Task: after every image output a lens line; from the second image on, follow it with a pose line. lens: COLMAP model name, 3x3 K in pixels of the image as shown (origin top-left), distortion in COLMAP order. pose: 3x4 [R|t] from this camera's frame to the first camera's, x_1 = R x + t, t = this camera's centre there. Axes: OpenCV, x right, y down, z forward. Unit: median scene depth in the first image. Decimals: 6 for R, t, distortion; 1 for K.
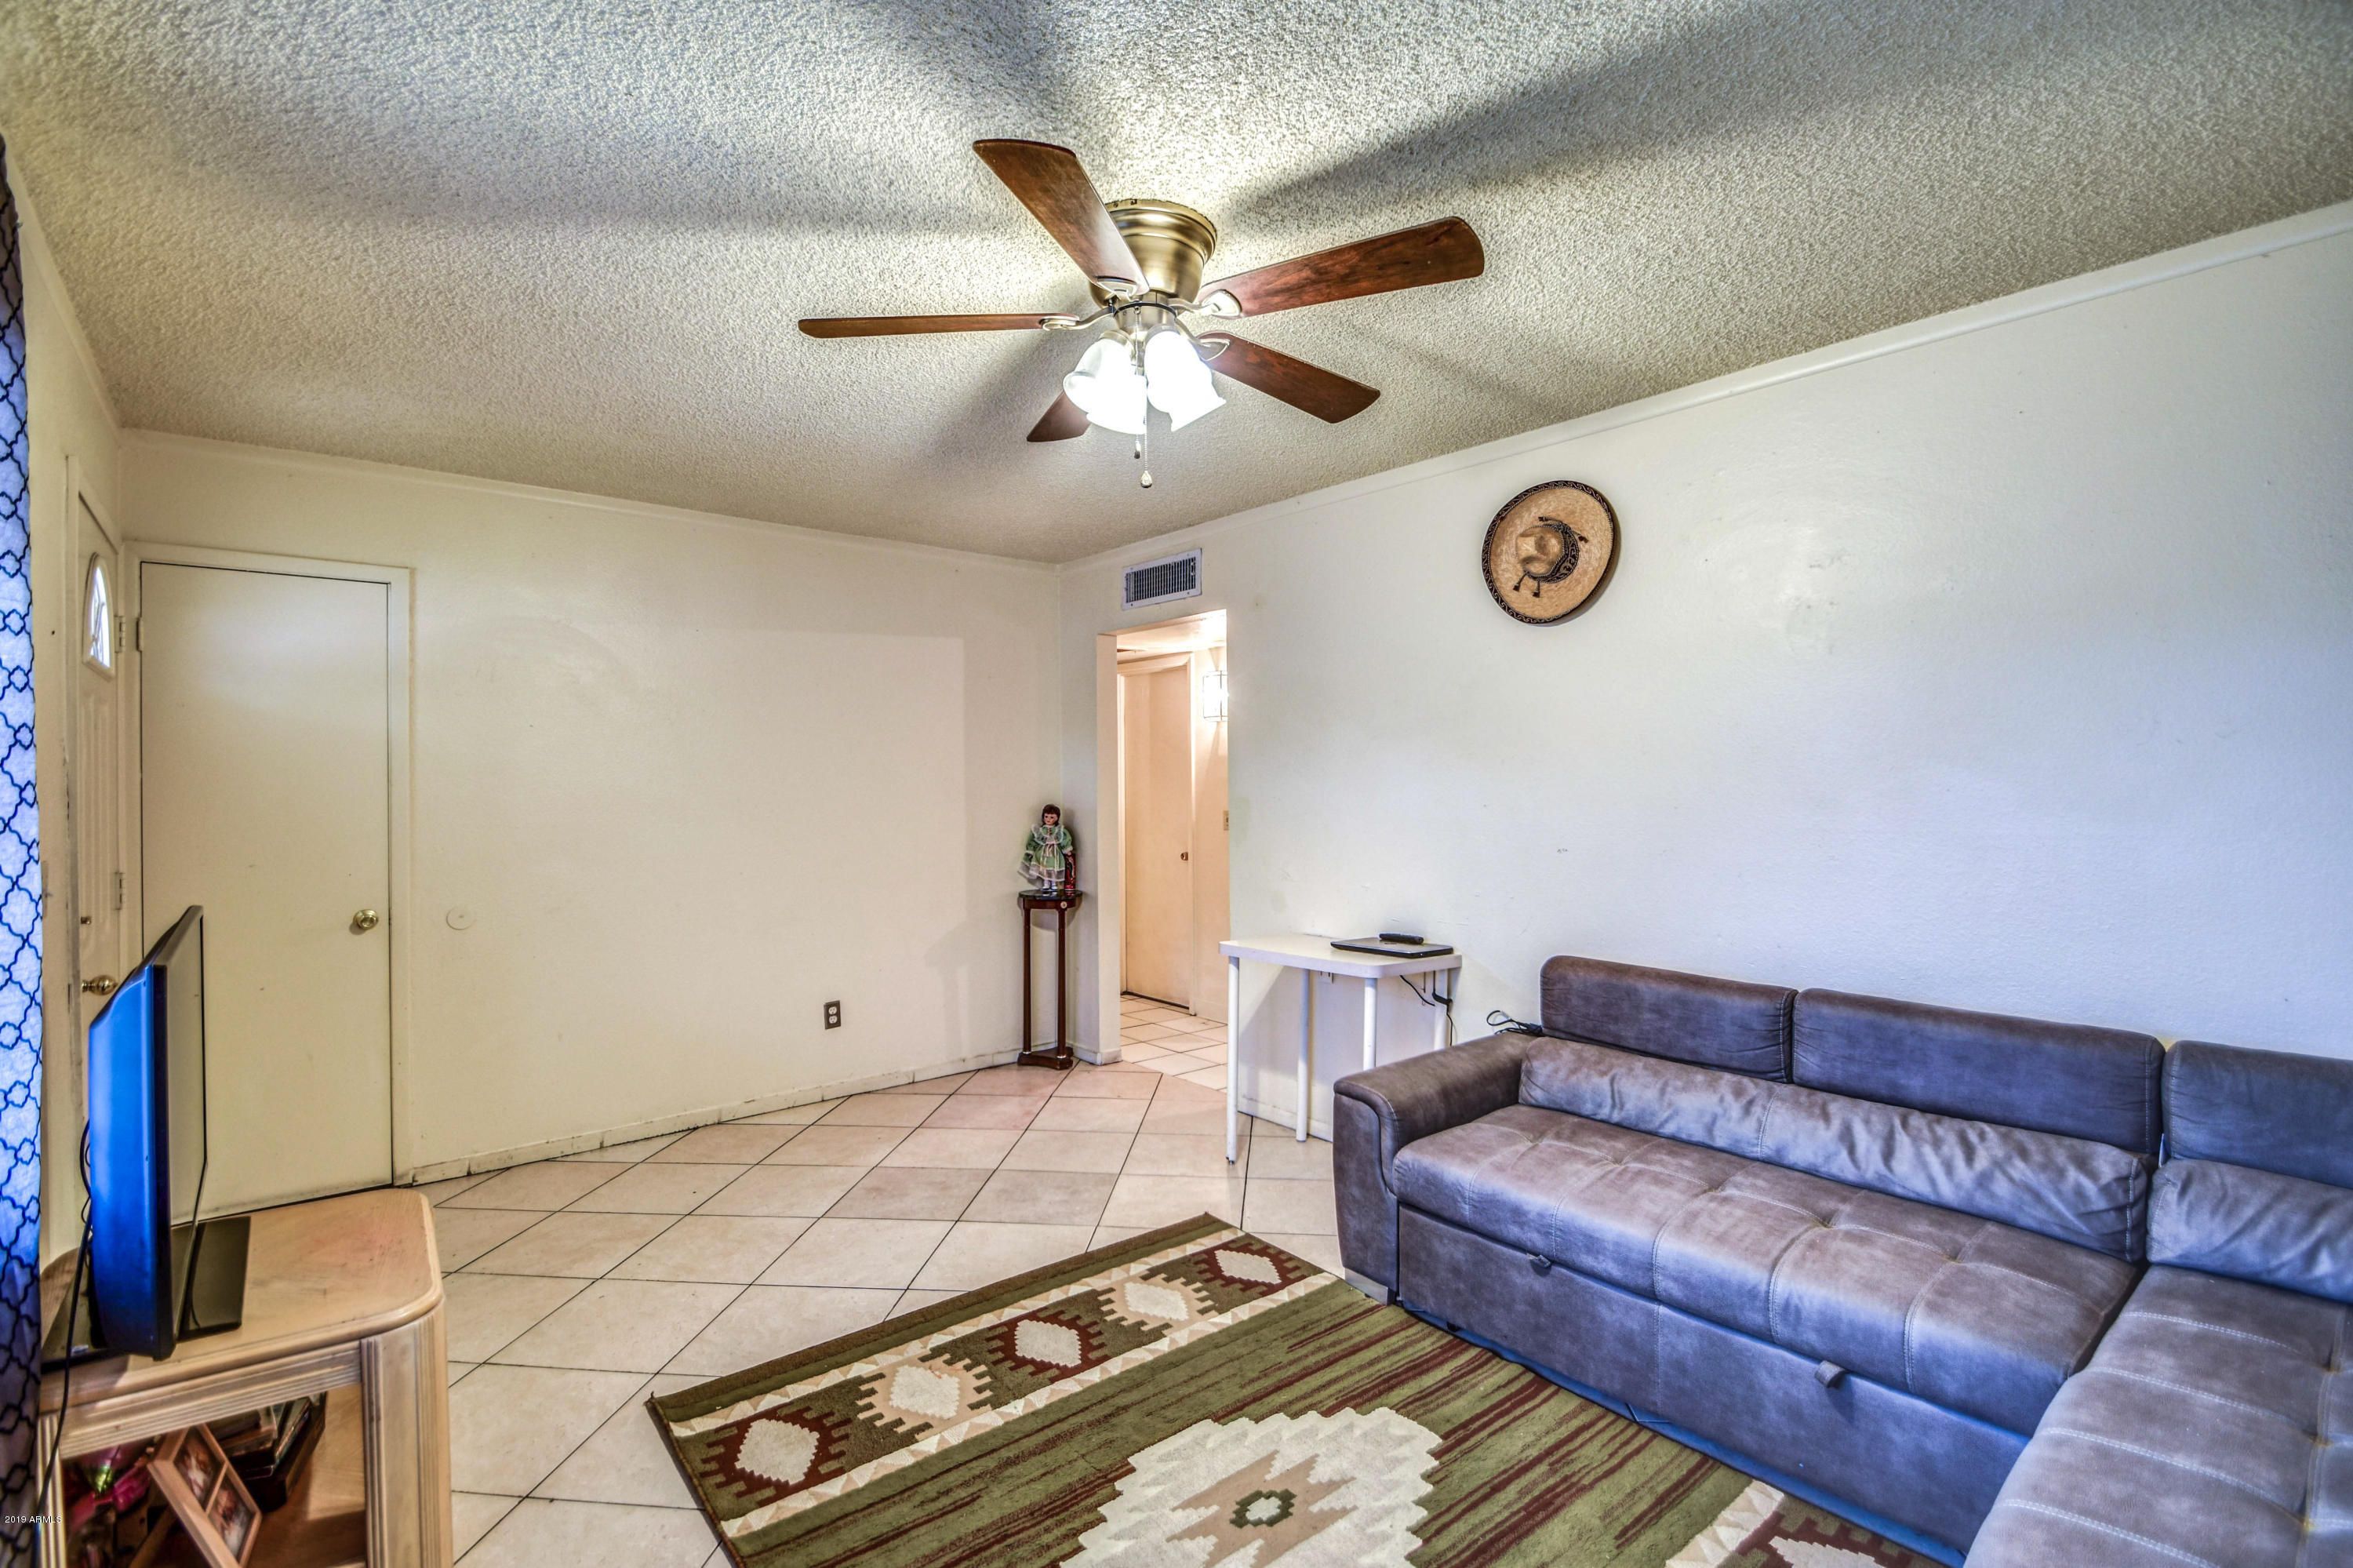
lens RADIAL K [[1049.4, 0, 1173.7], [0, 1049.4, 808.8], [0, 0, 1]] dist [0.000554, -0.016364]
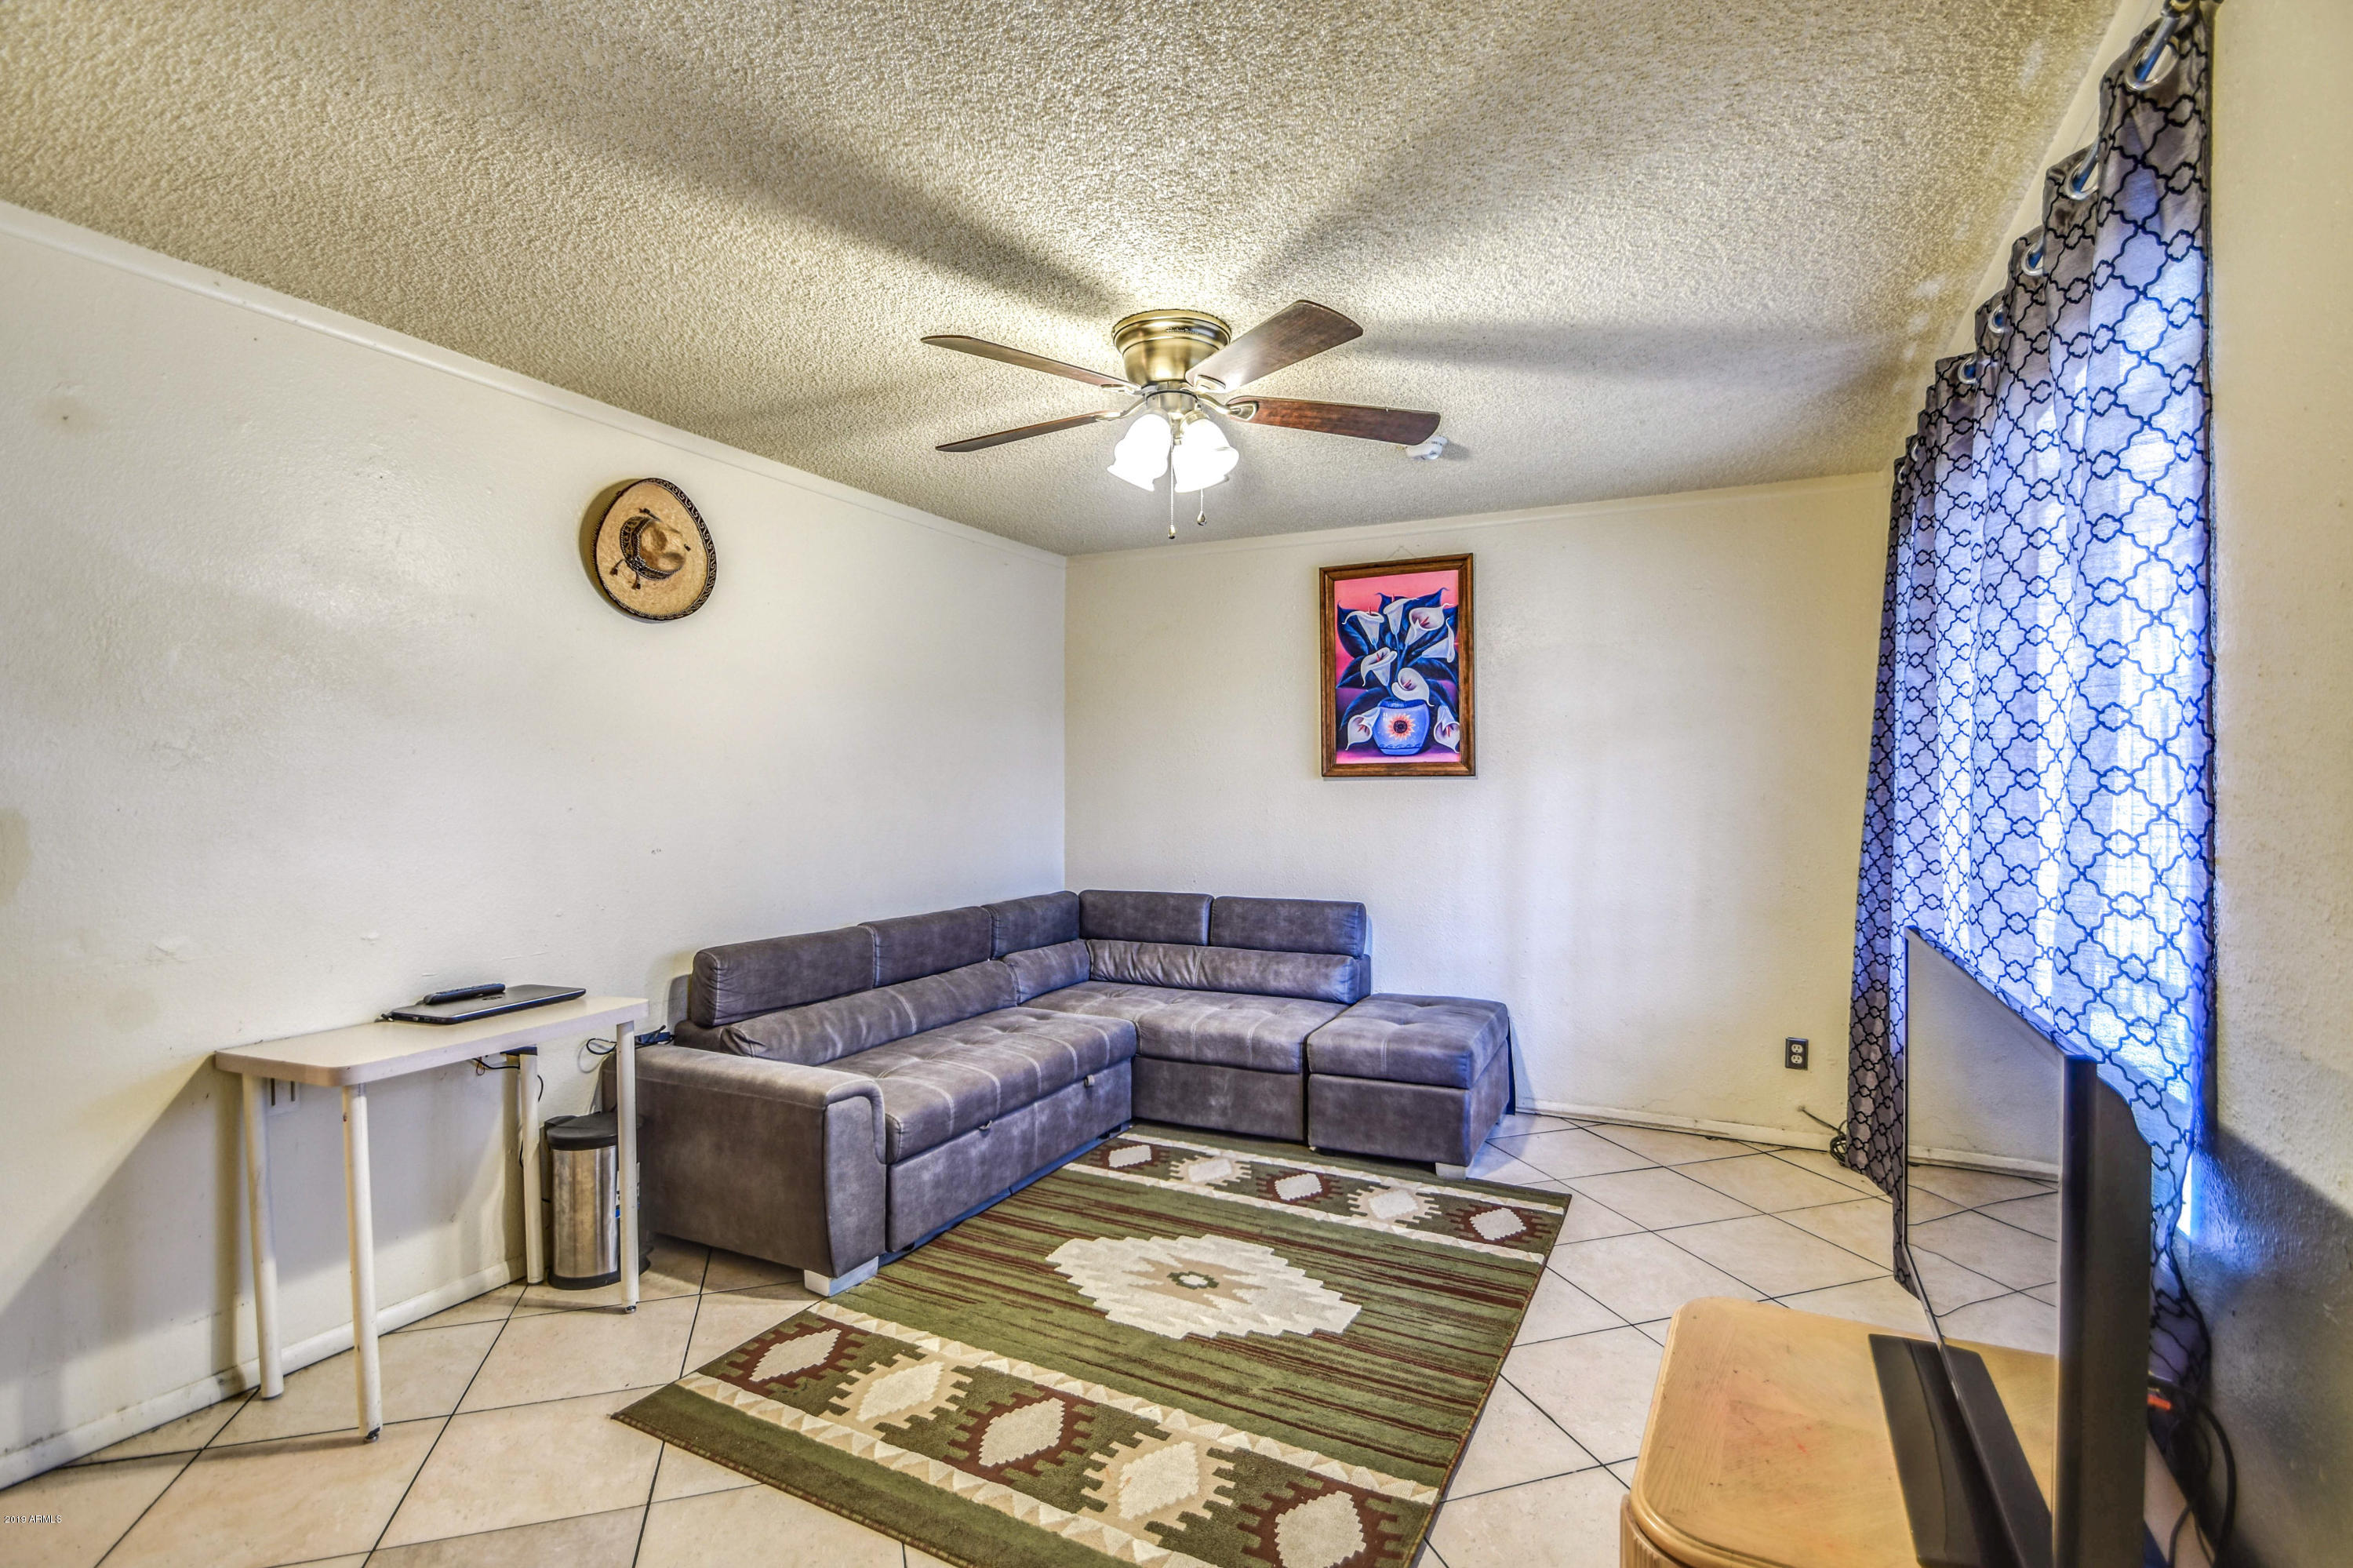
lens RADIAL K [[1049.4, 0, 1173.7], [0, 1049.4, 808.8], [0, 0, 1]] dist [0.000554, -0.016364]
pose [[-0.384182, -0.014990, 0.923136, -0.933890], [0.030793, 0.999104, 0.029039, -0.017191], [-0.922744, 0.039583, -0.383376, 1.178174]]
